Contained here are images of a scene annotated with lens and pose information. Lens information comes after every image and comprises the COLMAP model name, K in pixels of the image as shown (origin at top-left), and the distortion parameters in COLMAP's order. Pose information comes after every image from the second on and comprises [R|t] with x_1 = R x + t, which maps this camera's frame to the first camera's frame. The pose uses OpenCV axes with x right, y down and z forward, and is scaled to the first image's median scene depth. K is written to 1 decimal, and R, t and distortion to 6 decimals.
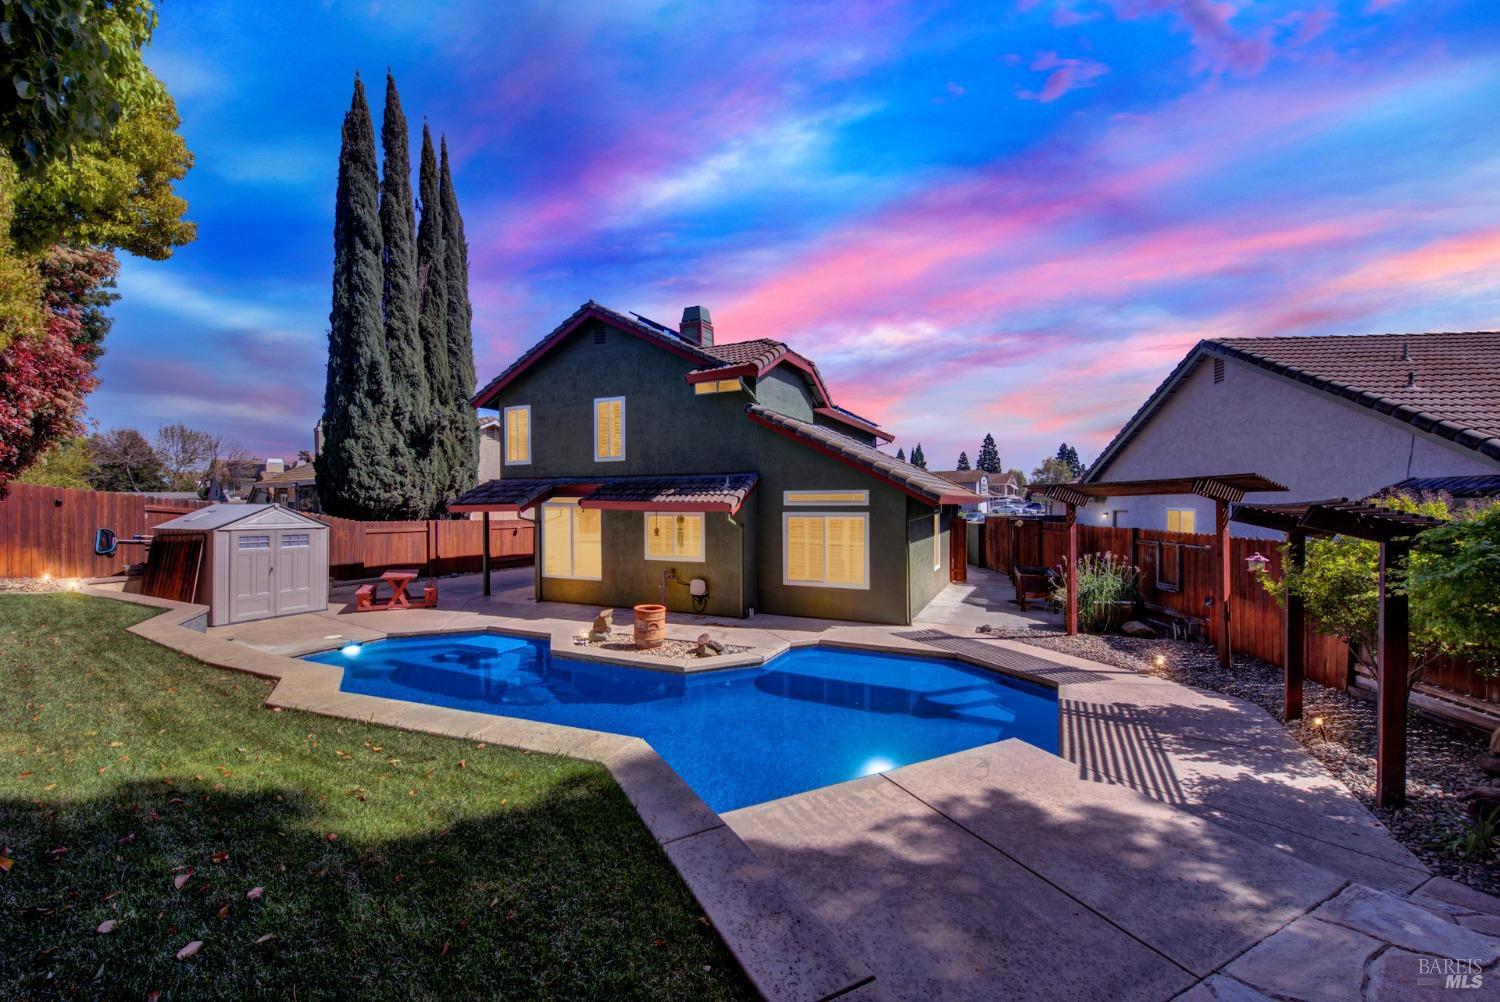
lens RADIAL K [[599.5, 0, 755.2], [0, 599.5, 509.3], [0, 0, 1]] dist [0.004499, -0.002618]
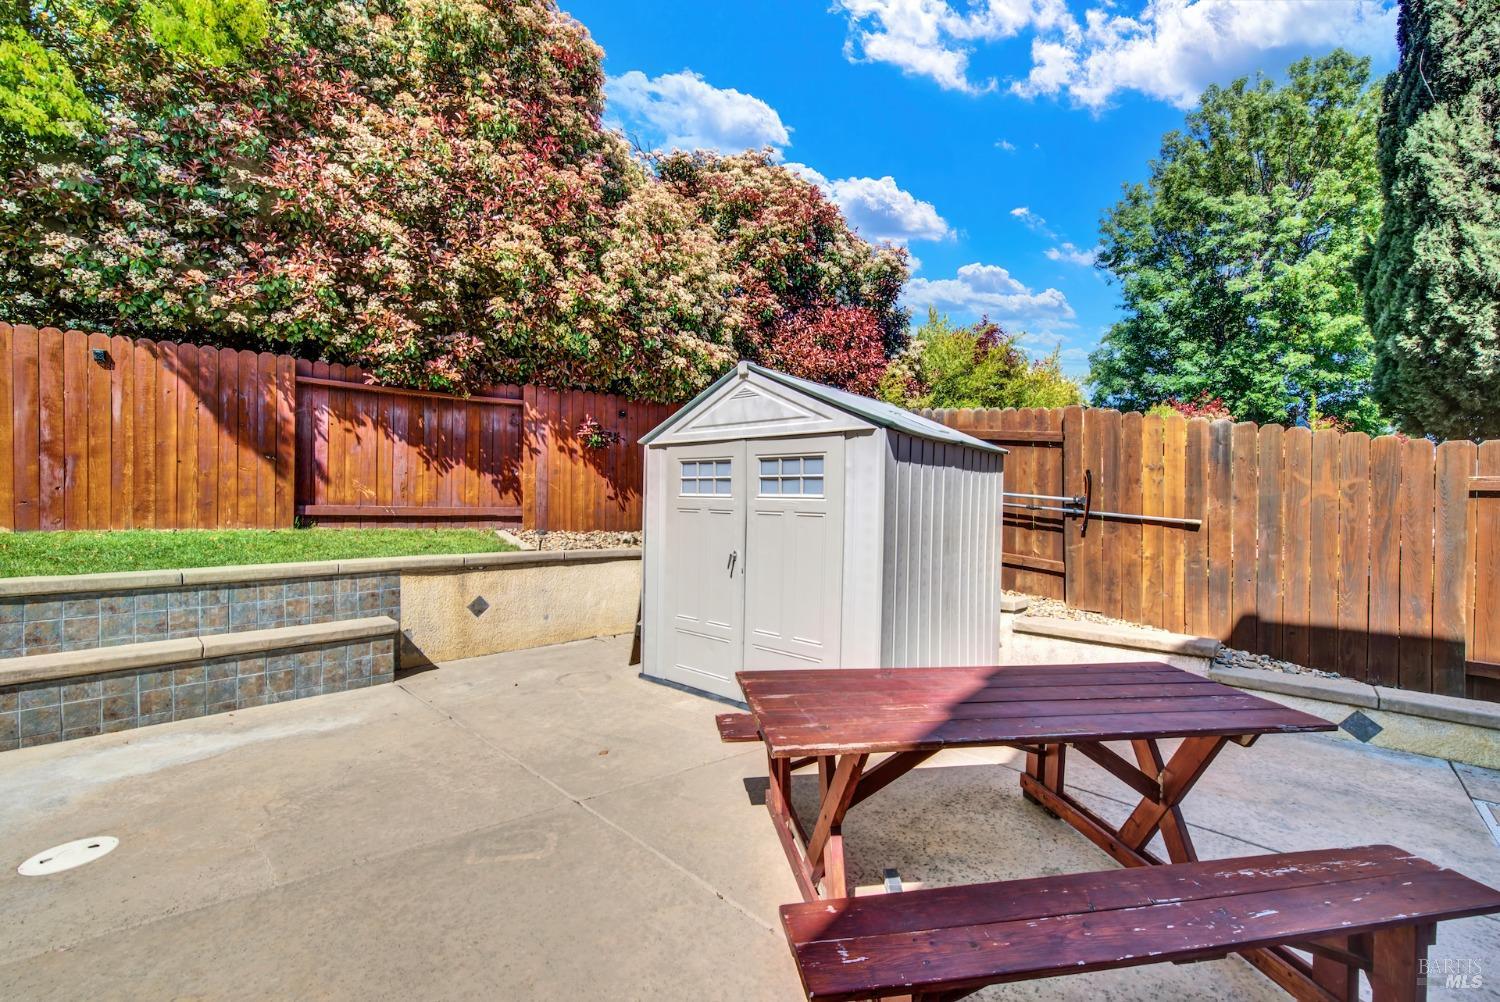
lens RADIAL K [[599.5, 0, 755.2], [0, 599.5, 509.3], [0, 0, 1]] dist [0.004499, -0.002618]
pose [[-0.298615, 0.001638, -0.954372, -0.353898], [-0.021114, 0.999742, 0.008322, 0.049910], [0.954140, 0.022636, -0.298504, 0.807960]]
